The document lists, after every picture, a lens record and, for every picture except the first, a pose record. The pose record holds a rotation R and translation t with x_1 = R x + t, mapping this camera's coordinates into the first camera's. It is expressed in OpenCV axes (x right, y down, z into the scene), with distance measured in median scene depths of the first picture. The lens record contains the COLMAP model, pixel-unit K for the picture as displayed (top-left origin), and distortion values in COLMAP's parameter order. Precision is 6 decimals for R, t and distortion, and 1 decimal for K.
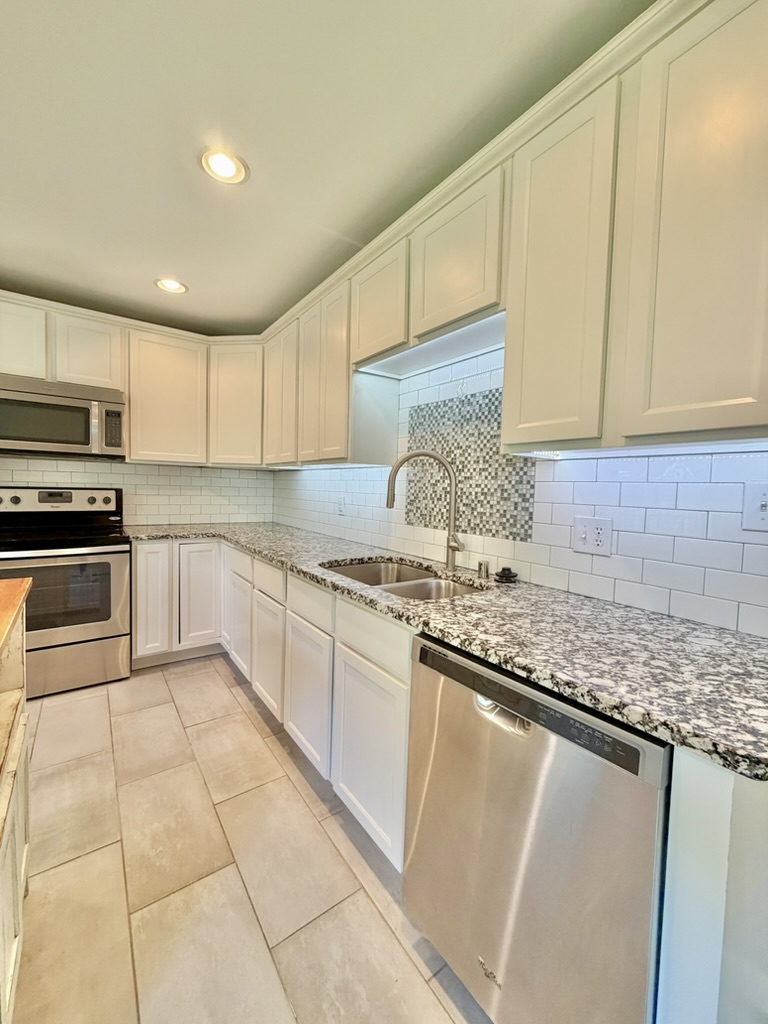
lens RADIAL K [[408.9, 0, 384.2], [0, 408.9, 509.2], [0, 0, 1]] dist [0.000174, 0.000030]
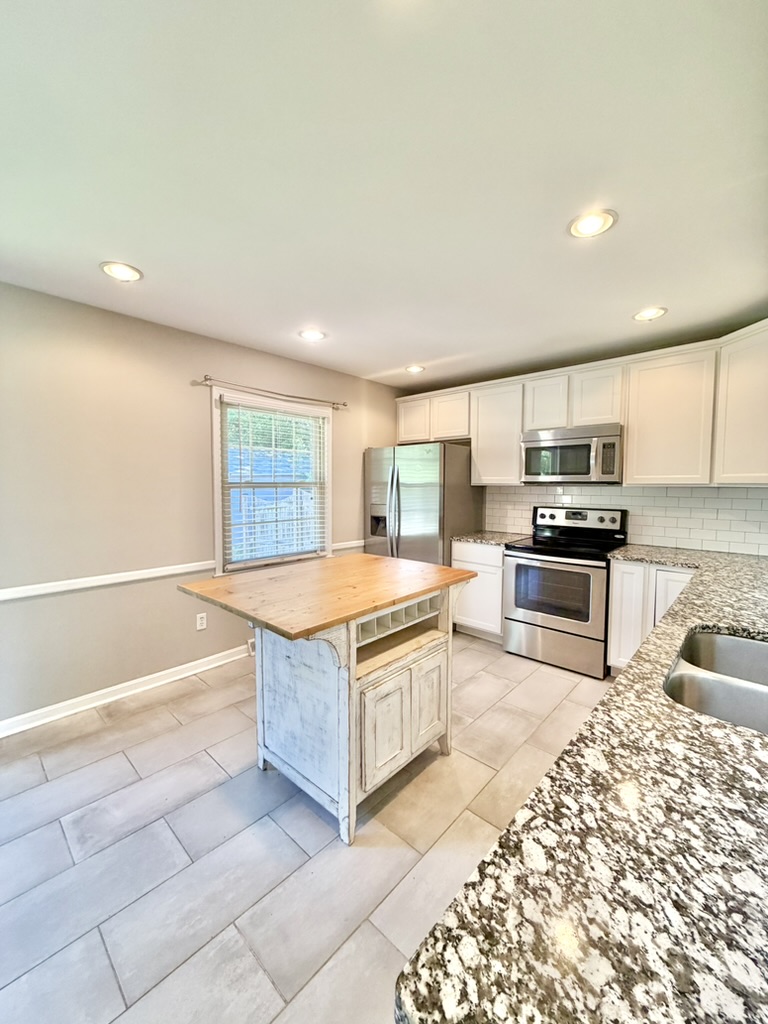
lens RADIAL K [[408.9, 0, 383.9], [0, 408.9, 509.7], [0, 0, 1]] dist [0.000174, 0.000030]
pose [[0.193481, 0.035181, -0.980473, 0.709967], [-0.048545, 0.998476, 0.026247, -0.112890], [0.979902, 0.042519, 0.194894, 0.354992]]
